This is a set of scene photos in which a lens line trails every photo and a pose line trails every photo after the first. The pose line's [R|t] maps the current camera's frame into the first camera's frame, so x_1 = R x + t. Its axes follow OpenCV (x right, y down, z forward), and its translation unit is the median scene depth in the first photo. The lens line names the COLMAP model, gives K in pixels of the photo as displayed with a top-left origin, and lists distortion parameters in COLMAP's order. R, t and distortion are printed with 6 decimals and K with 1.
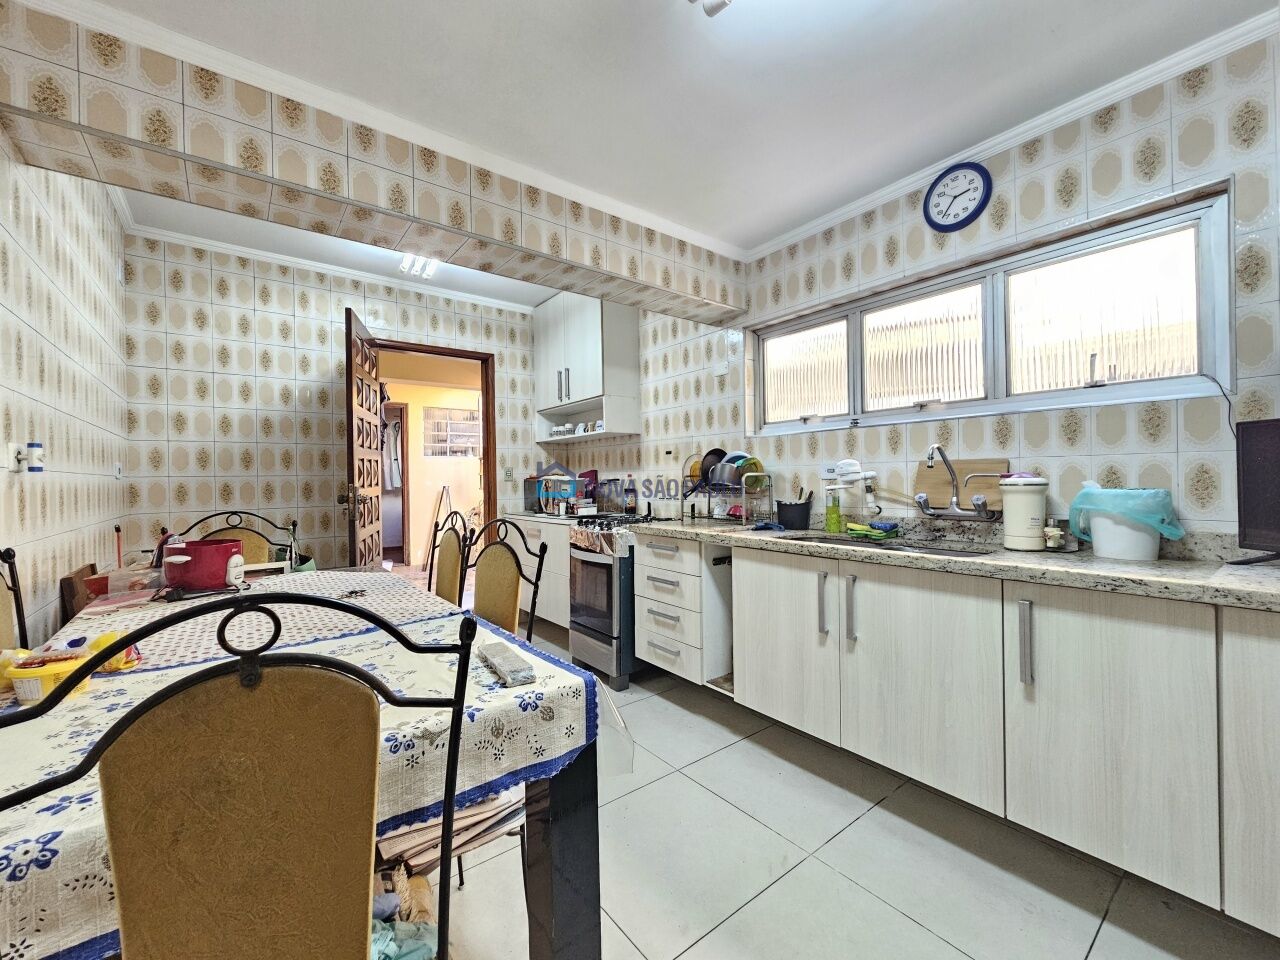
lens RADIAL K [[526.1, 0, 641.7], [0, 526.1, 478.4], [0, 0, 1]] dist [-0.001157, 0.000061]
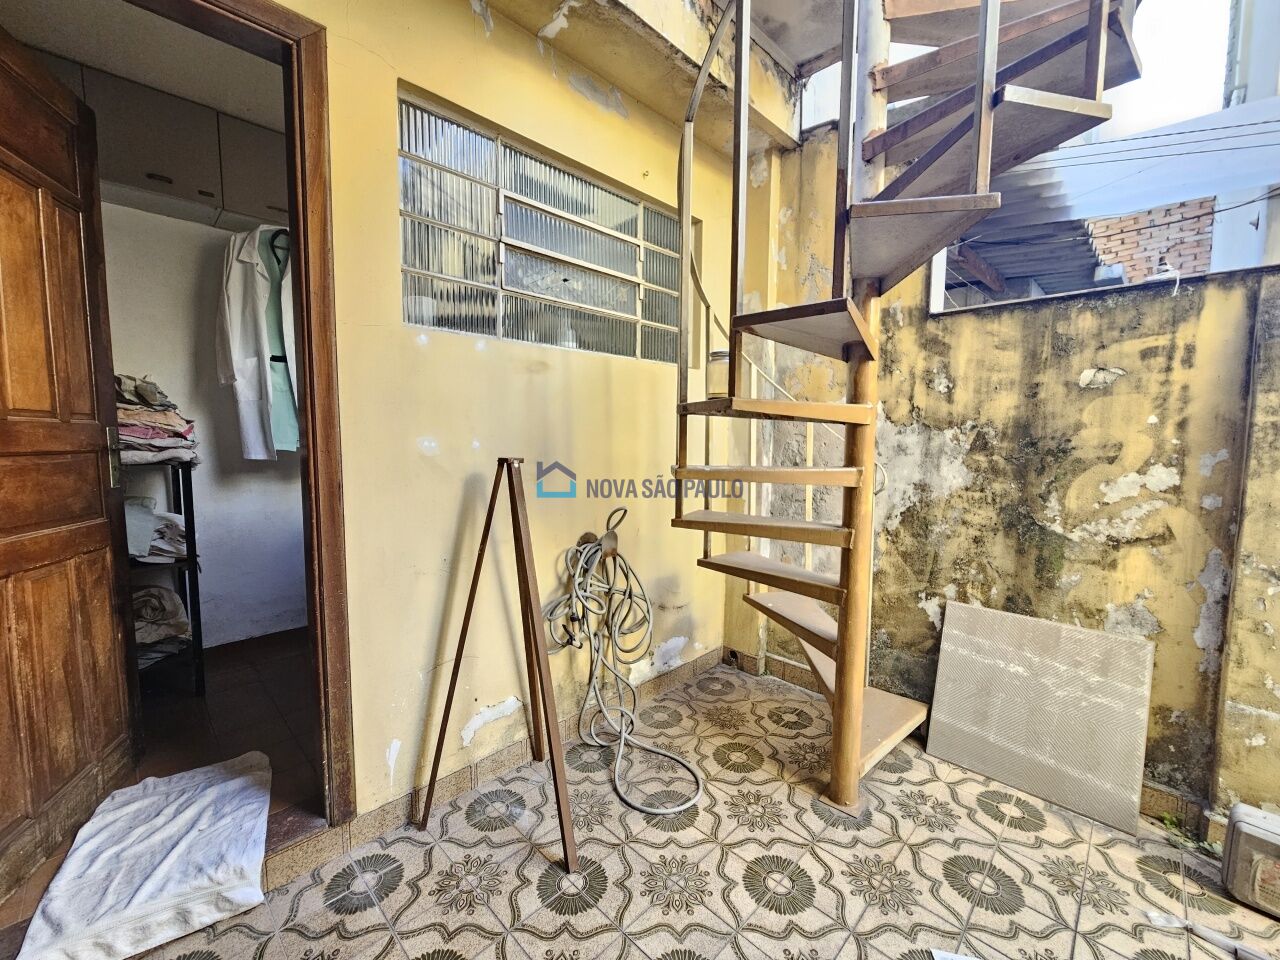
lens RADIAL K [[526.1, 0, 641.7], [0, 526.1, 478.4], [0, 0, 1]] dist [-0.001157, 0.000061]
pose [[0.988963, 0.017719, 0.147103, -0.322520], [-0.030223, 0.996074, 0.083208, 0.001900], [-0.145051, -0.086735, 0.985615, 0.704887]]
